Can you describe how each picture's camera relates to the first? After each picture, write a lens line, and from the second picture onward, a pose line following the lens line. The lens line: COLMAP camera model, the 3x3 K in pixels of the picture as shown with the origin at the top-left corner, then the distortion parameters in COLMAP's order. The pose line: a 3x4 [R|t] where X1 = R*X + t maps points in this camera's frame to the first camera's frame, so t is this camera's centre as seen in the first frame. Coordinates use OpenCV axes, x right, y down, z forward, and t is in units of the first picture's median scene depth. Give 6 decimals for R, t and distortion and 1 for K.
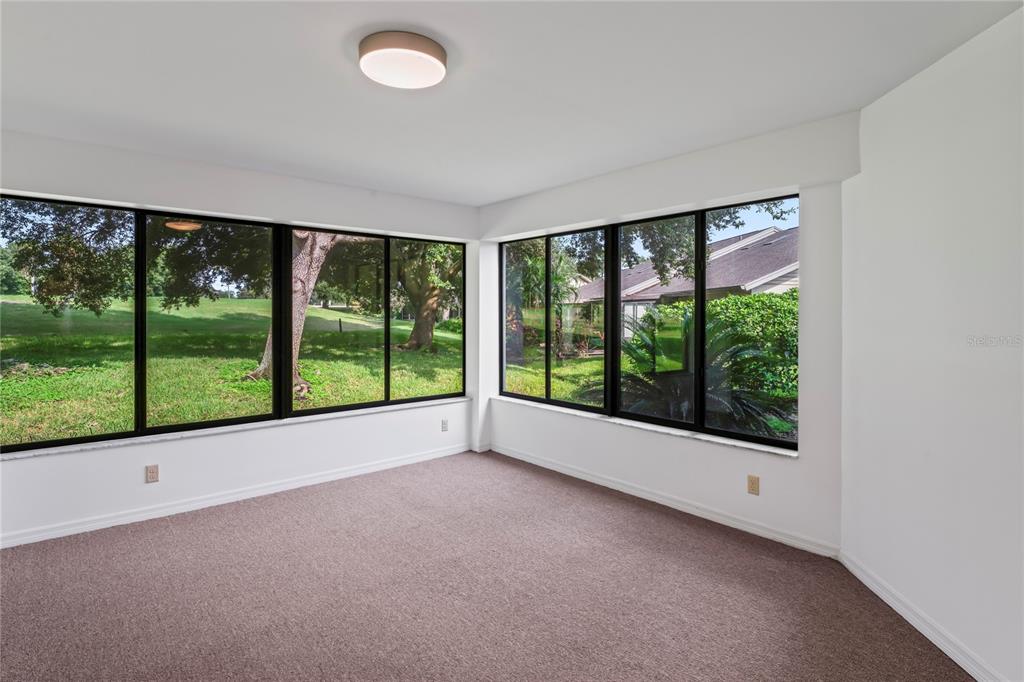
lens RADIAL K [[482.2, 0, 507.3], [0, 482.2, 320.2], [0, 0, 1]] dist [-0.002868, -0.000090]
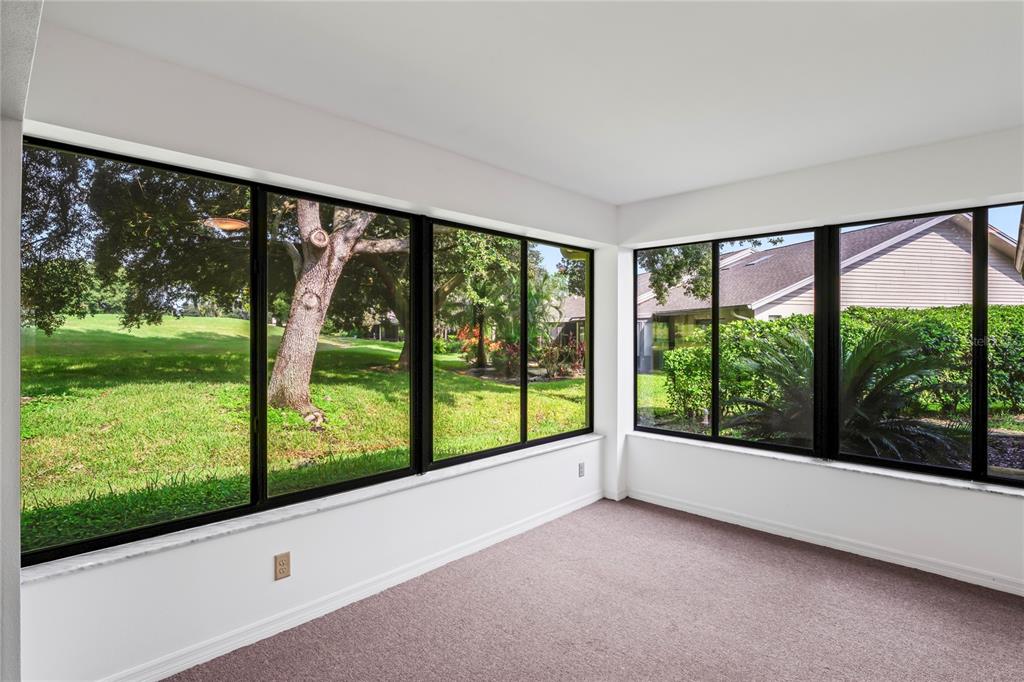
lens RADIAL K [[482.2, 0, 512.8], [0, 482.2, 338.1], [0, 0, 1]] dist [-0.002868, -0.000090]
pose [[0.996194, -0.000292, 0.087160, -0.096768], [0.000497, 0.999997, -0.002330, -0.001338], [-0.087159, 0.002364, 0.996192, 0.058105]]
